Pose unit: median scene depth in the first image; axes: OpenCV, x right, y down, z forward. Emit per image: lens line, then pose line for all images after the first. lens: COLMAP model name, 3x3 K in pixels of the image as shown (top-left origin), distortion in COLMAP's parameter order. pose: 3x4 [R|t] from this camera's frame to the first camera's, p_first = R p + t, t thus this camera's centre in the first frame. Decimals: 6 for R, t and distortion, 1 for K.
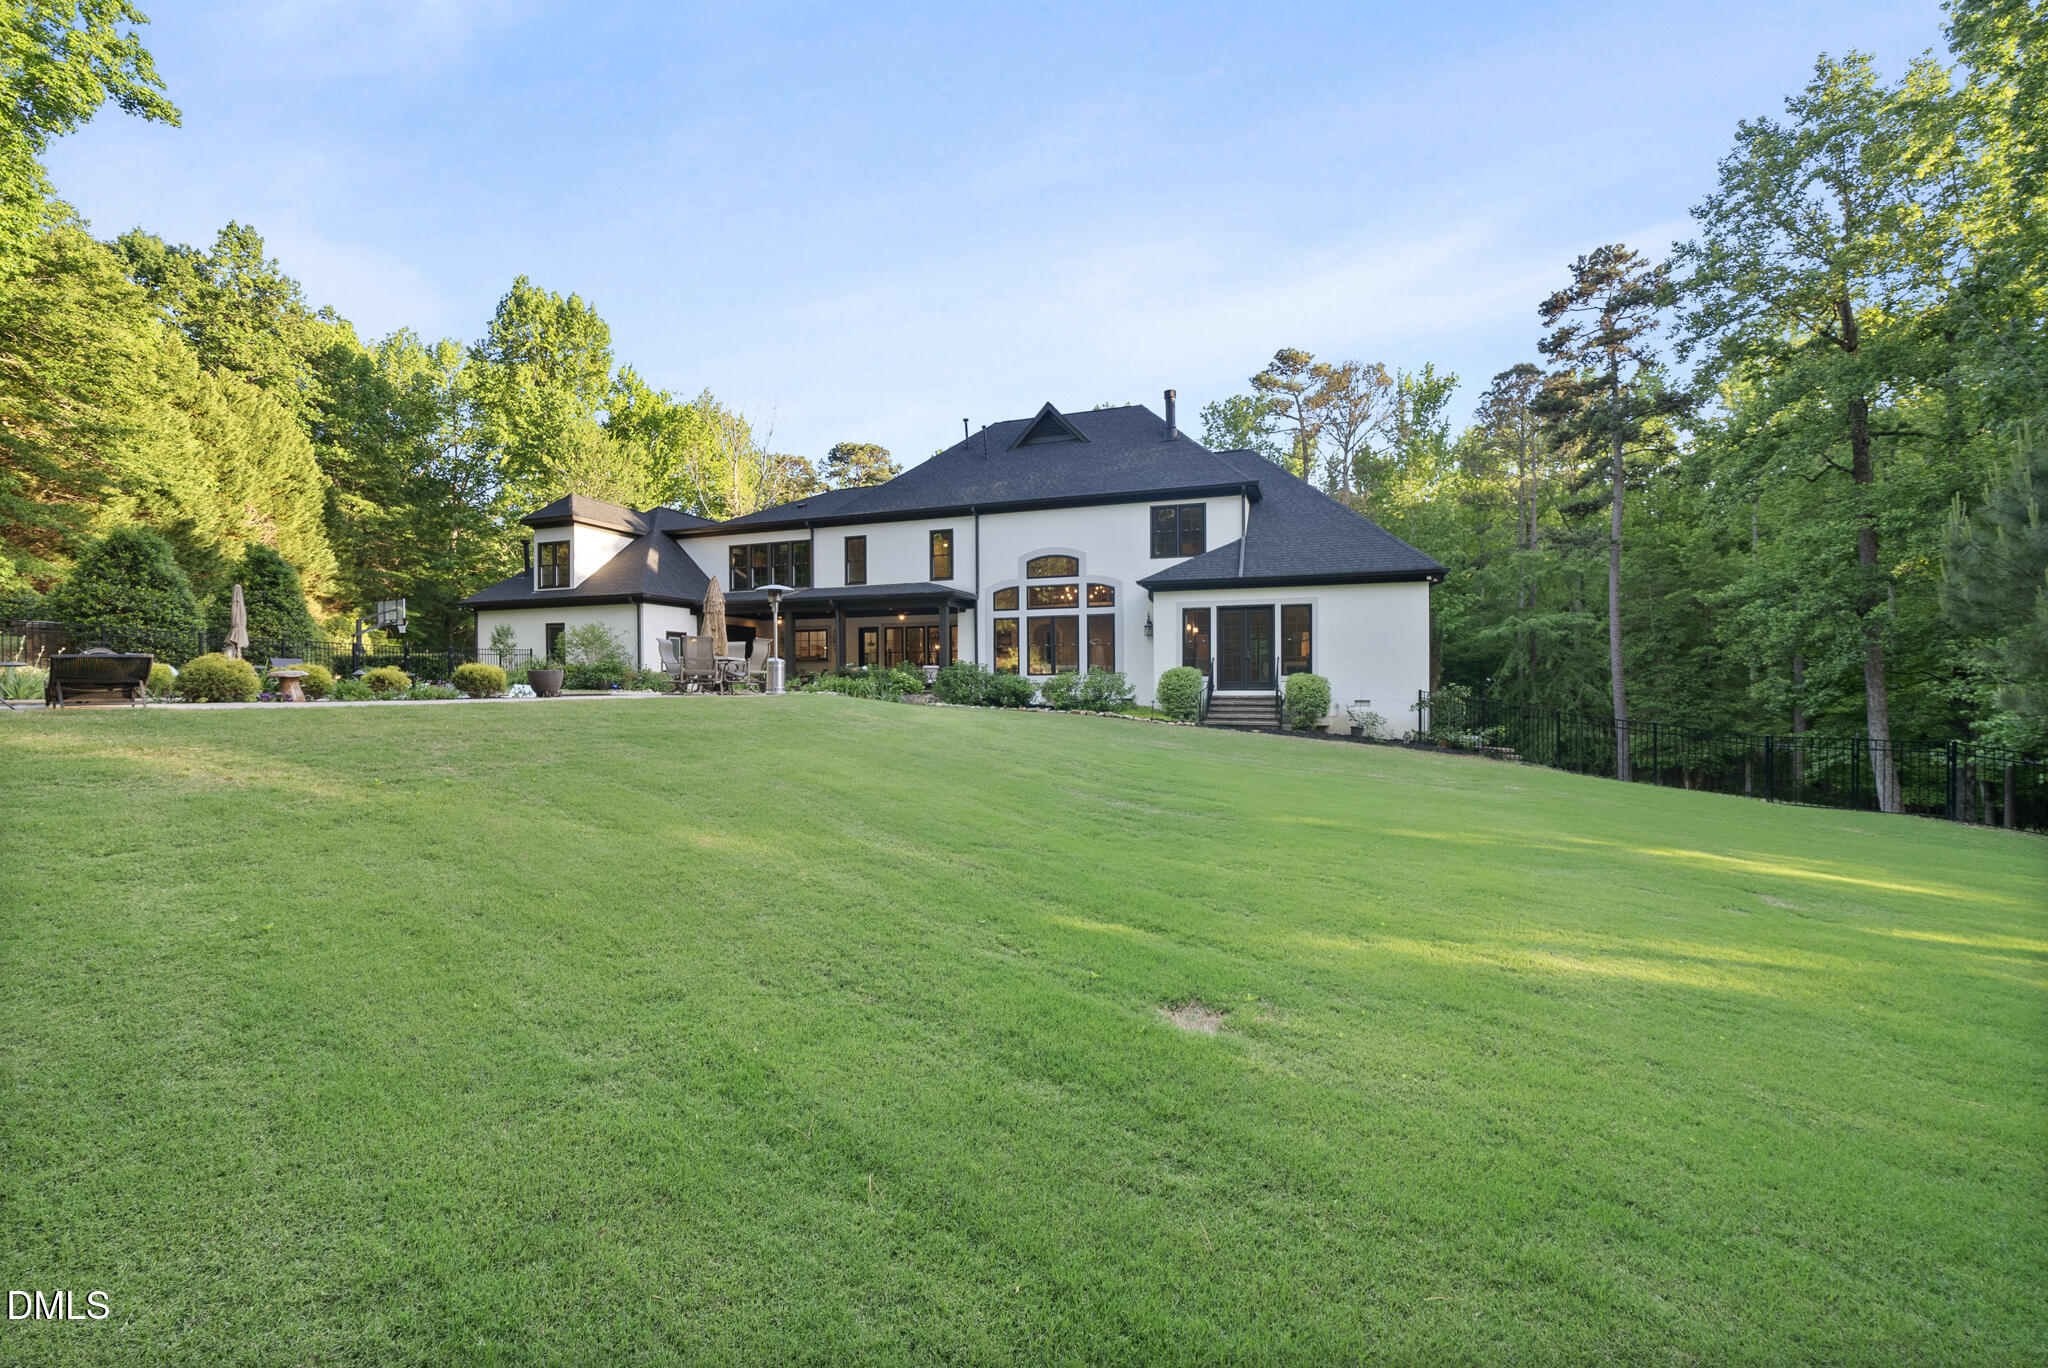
lens RADIAL K [[789.9, 0, 1025.9], [0, 789.9, 682.9], [0, 0, 1]] dist [-0.010309, -0.000121]
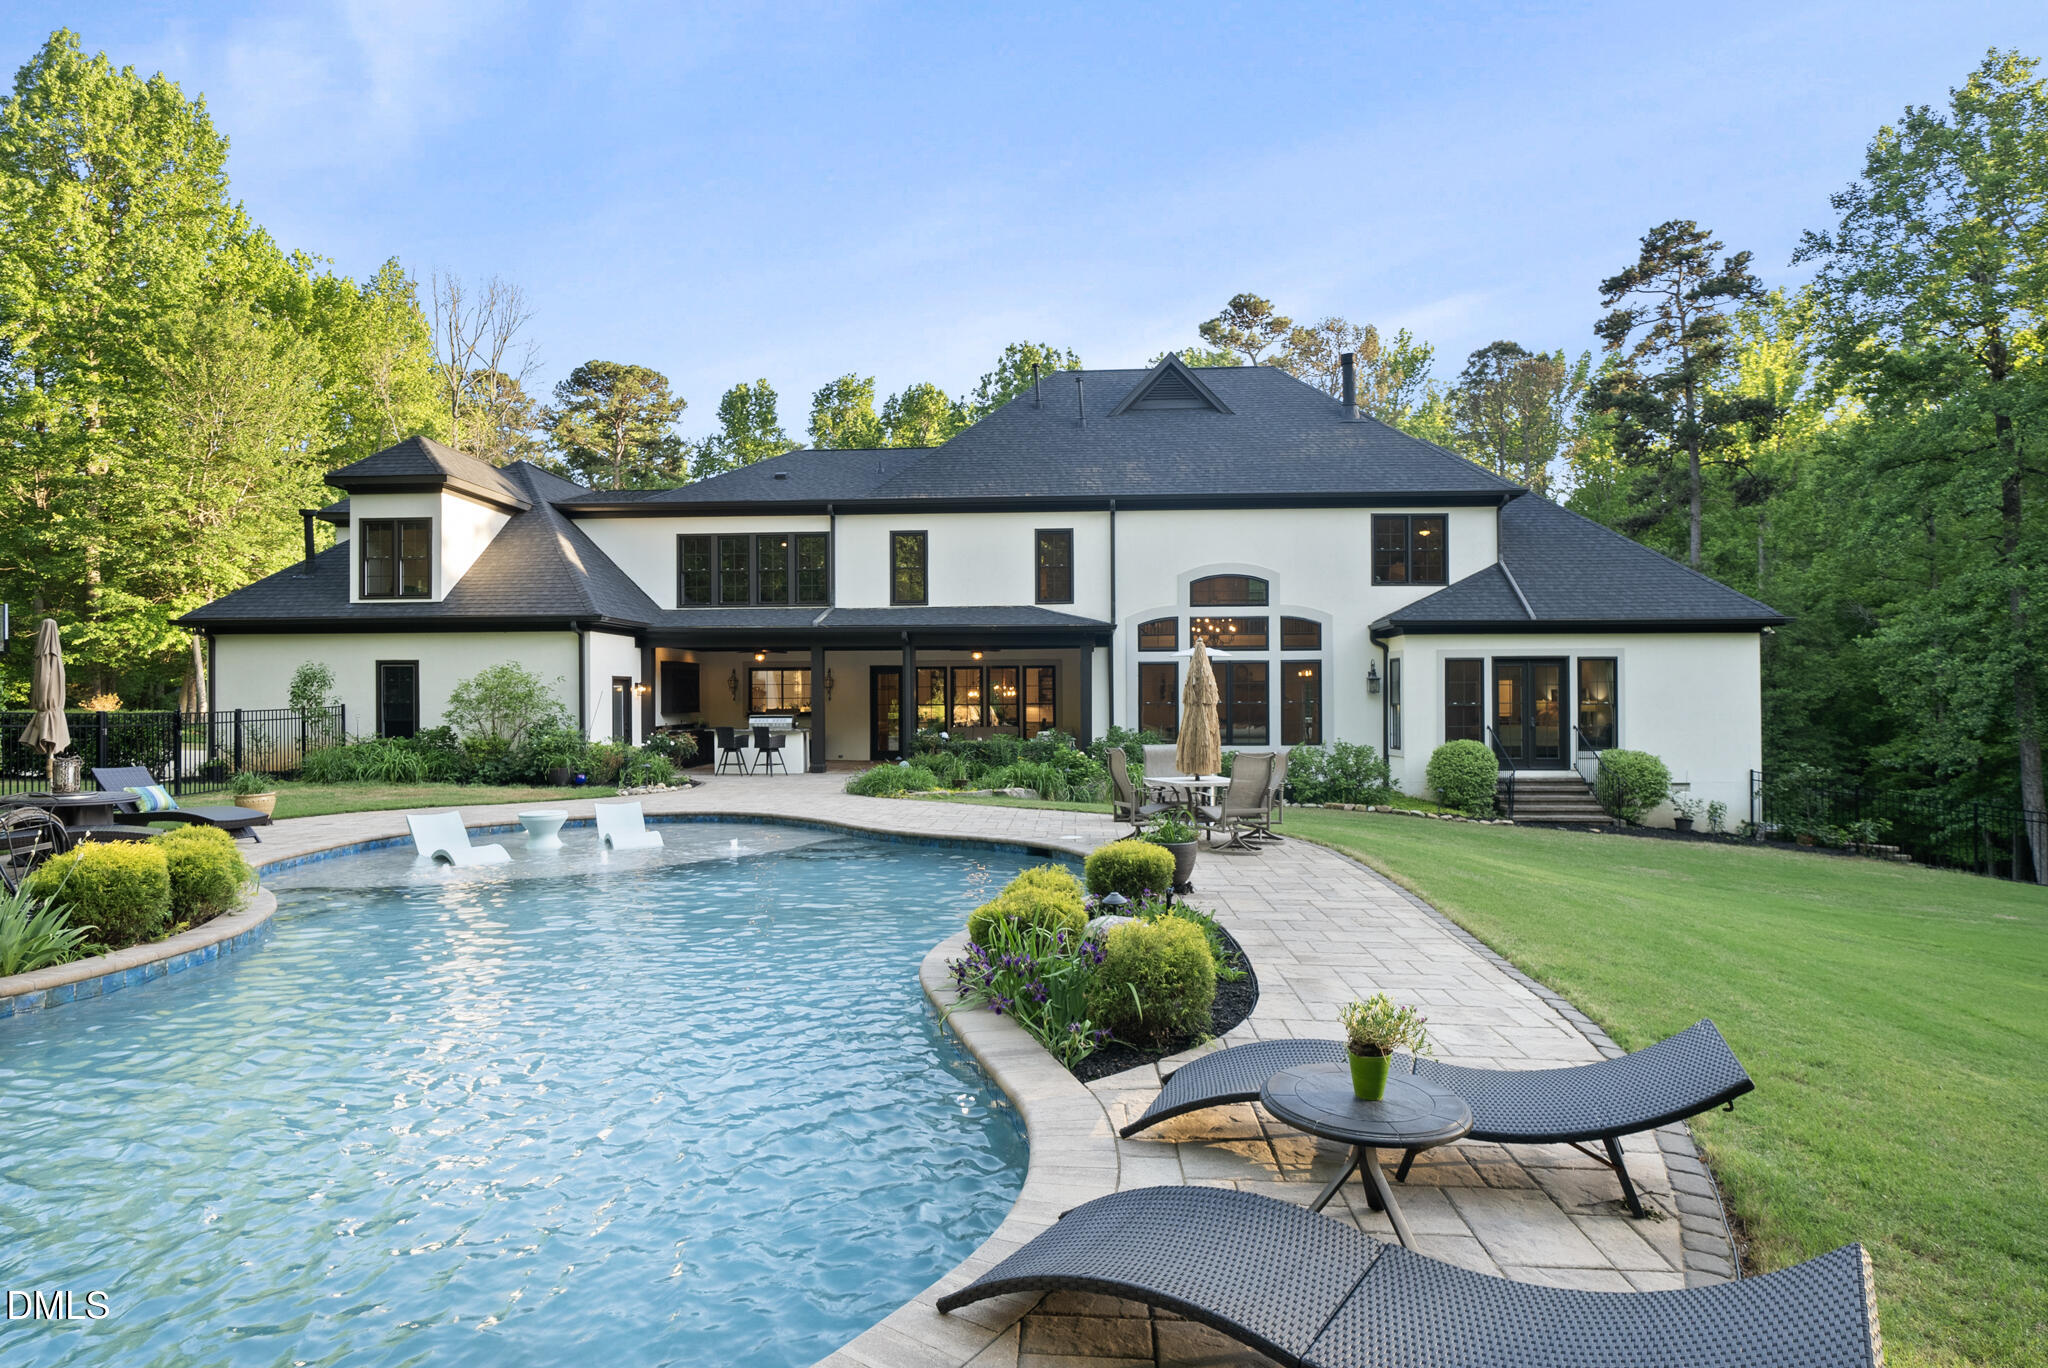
lens RADIAL K [[1054.7, 0, 1023.8], [0, 1054.7, 684.3], [0, 0, 1]] dist [-0.006078, -0.000662]
pose [[0.960627, 0.003769, 0.277817, -0.385232], [0.000736, 0.999870, -0.016109, -0.046878], [-0.277842, 0.015679, 0.960499, 0.145277]]
